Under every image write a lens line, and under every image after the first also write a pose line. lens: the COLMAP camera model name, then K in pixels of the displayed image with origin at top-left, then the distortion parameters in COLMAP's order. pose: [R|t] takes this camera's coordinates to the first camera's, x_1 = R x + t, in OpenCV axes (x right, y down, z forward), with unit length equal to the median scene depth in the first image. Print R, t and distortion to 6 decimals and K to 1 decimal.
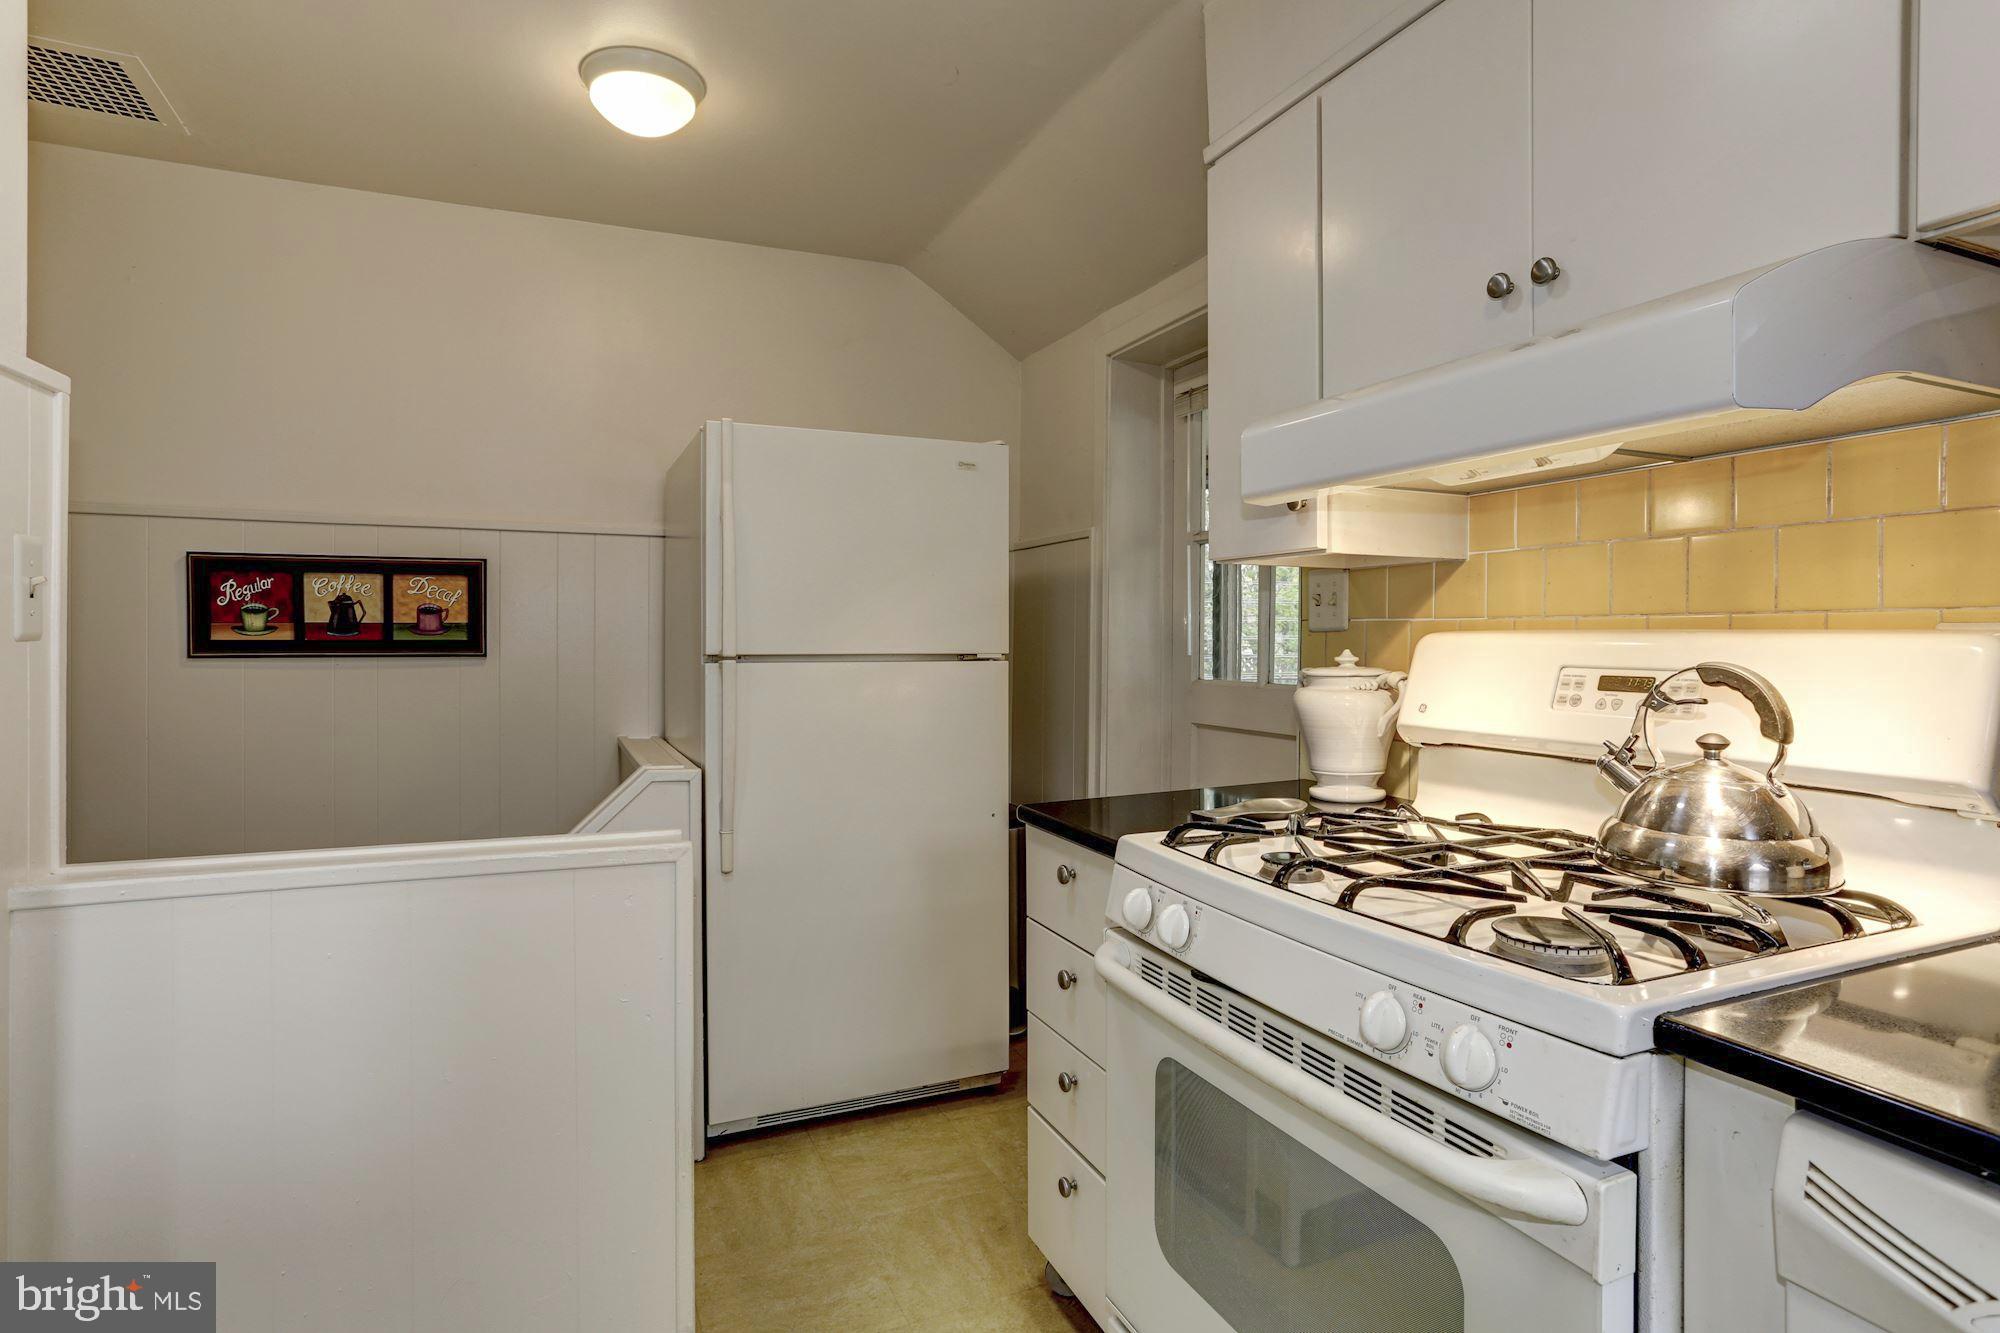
lens RADIAL K [[1032.2, 0, 1004.5], [0, 1032.2, 646.7], [0, 0, 1]] dist [0.002249, 0.000246]
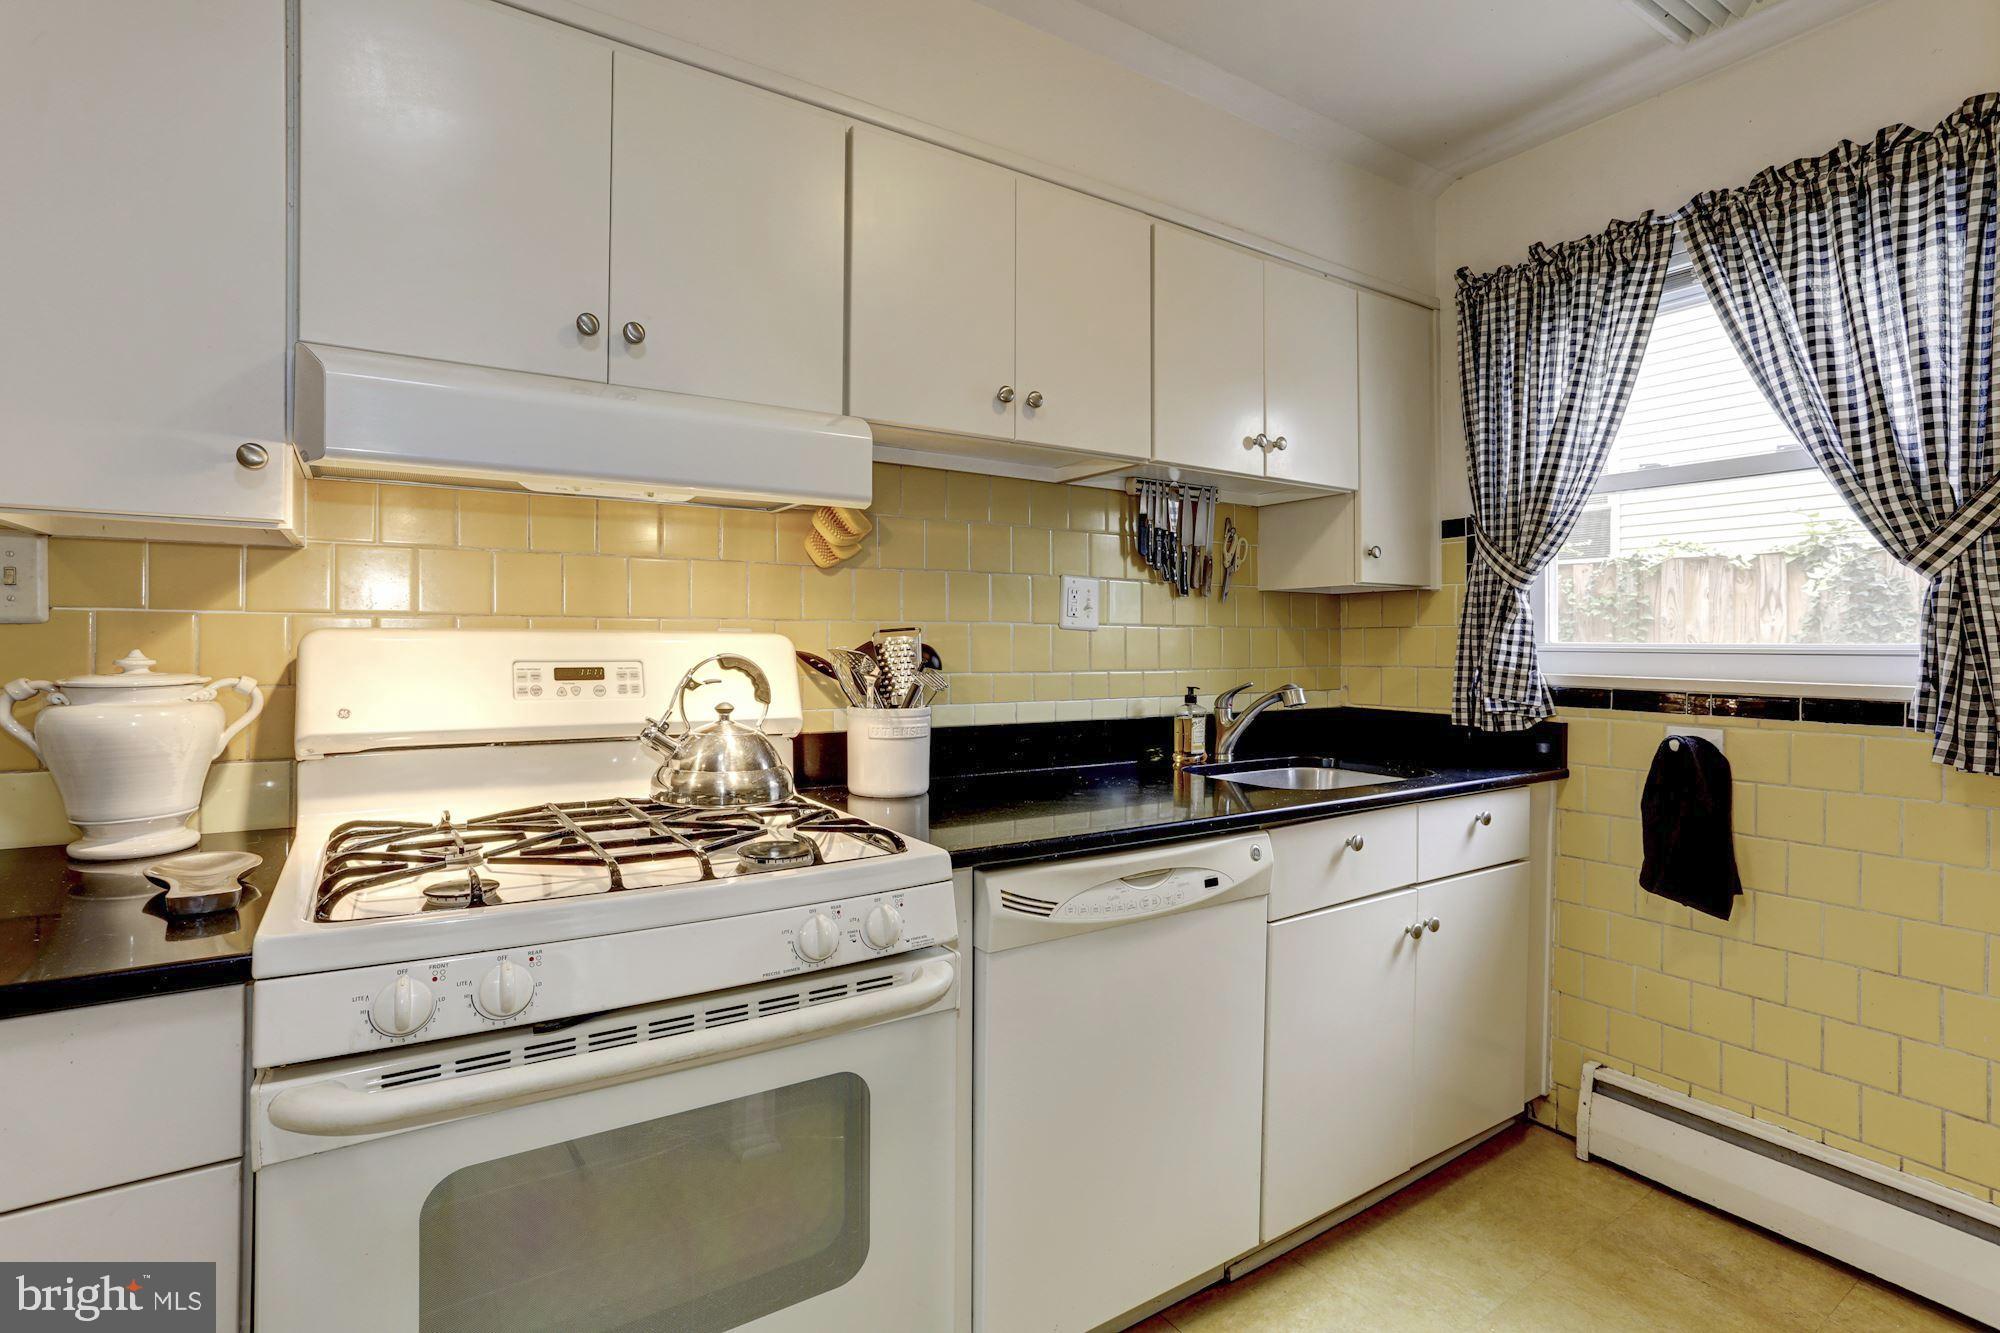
lens RADIAL K [[960.2, 0, 1000.6], [0, 960.2, 660.6], [0, 0, 1]] dist [-0.038860, 0.019752]
pose [[-0.140095, -0.024305, 0.989840, -0.636272], [0.002664, 0.999686, 0.024924, -0.006868], [-0.990134, 0.006129, -0.139987, 0.718115]]
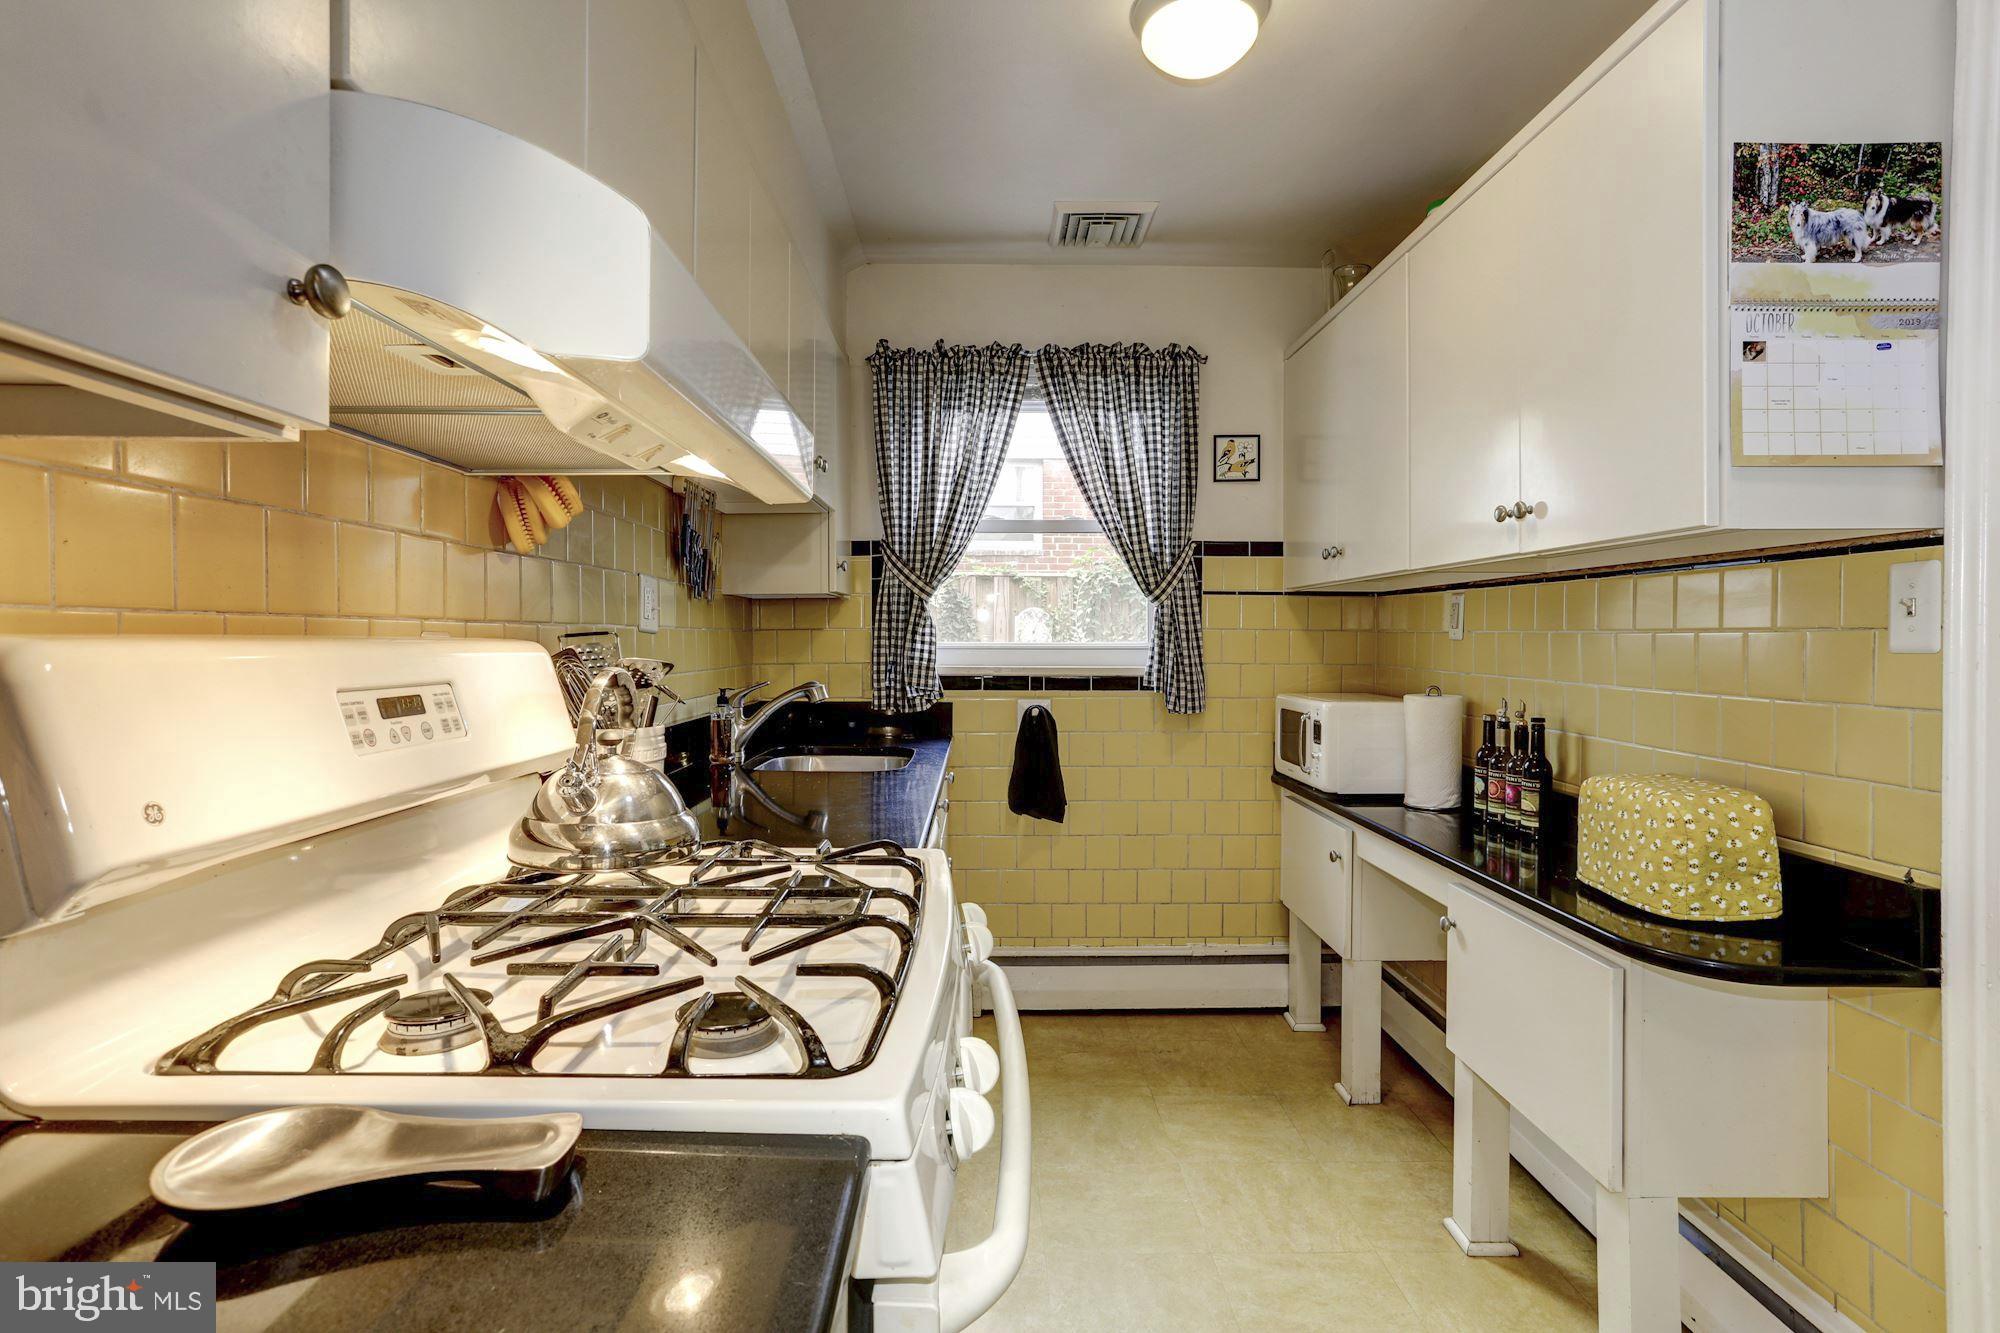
lens RADIAL K [[960.2, 0, 1007.1], [0, 960.2, 656.2], [0, 0, 1]] dist [-0.038860, 0.019752]
pose [[-0.916314, -0.012279, 0.400273, -0.105765], [-0.001798, 0.999646, 0.026551, -0.022782], [-0.400458, 0.023609, -0.916011, 1.589080]]
